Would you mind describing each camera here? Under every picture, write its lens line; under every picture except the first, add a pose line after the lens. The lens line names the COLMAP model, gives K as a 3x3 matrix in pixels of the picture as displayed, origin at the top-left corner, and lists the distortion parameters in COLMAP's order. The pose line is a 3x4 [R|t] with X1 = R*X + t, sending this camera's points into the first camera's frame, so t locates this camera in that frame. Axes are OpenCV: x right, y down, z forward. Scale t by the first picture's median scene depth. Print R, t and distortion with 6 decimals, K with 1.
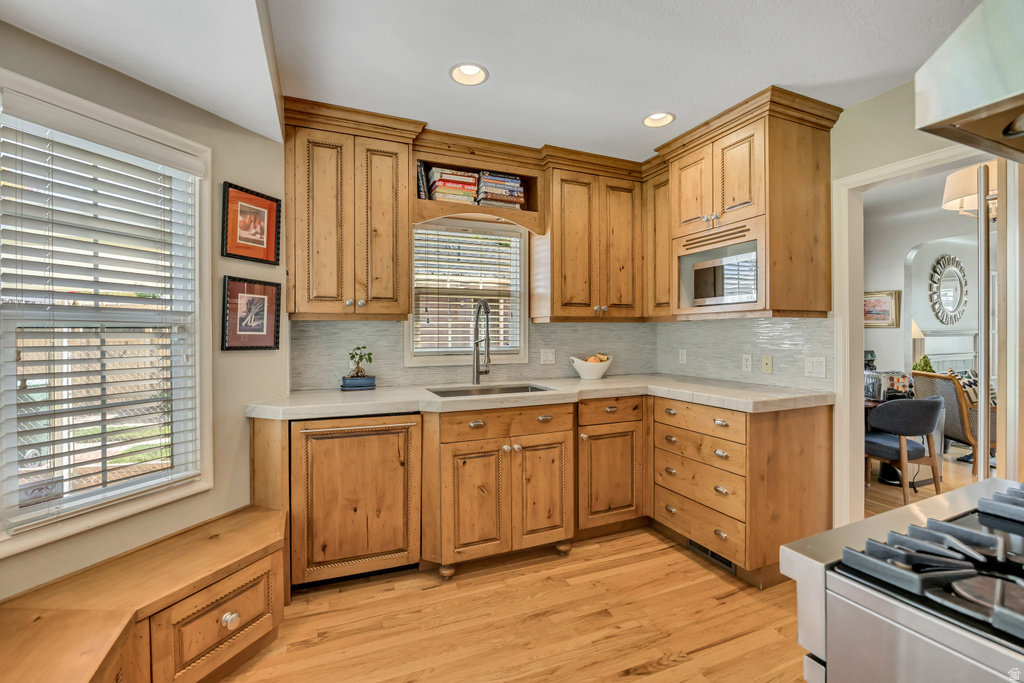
lens RADIAL K [[455.6, 0, 507.6], [0, 455.6, 334.0], [0, 0, 1]] dist [-0.000897, -0.000548]
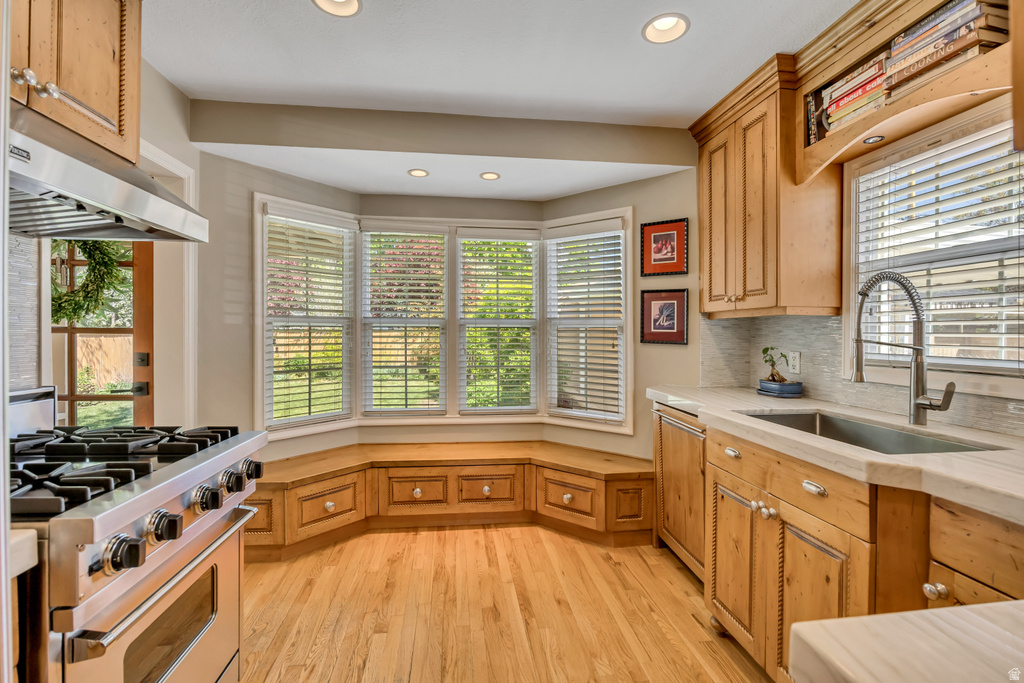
lens RADIAL K [[455.6, 0, 507.6], [0, 455.6, 334.0], [0, 0, 1]] dist [-0.000897, -0.000548]
pose [[-0.277996, 0.003799, -0.960575, 0.775368], [-0.006986, 0.999958, 0.005977, 0.002943], [0.960557, 0.008372, -0.277958, 0.892053]]
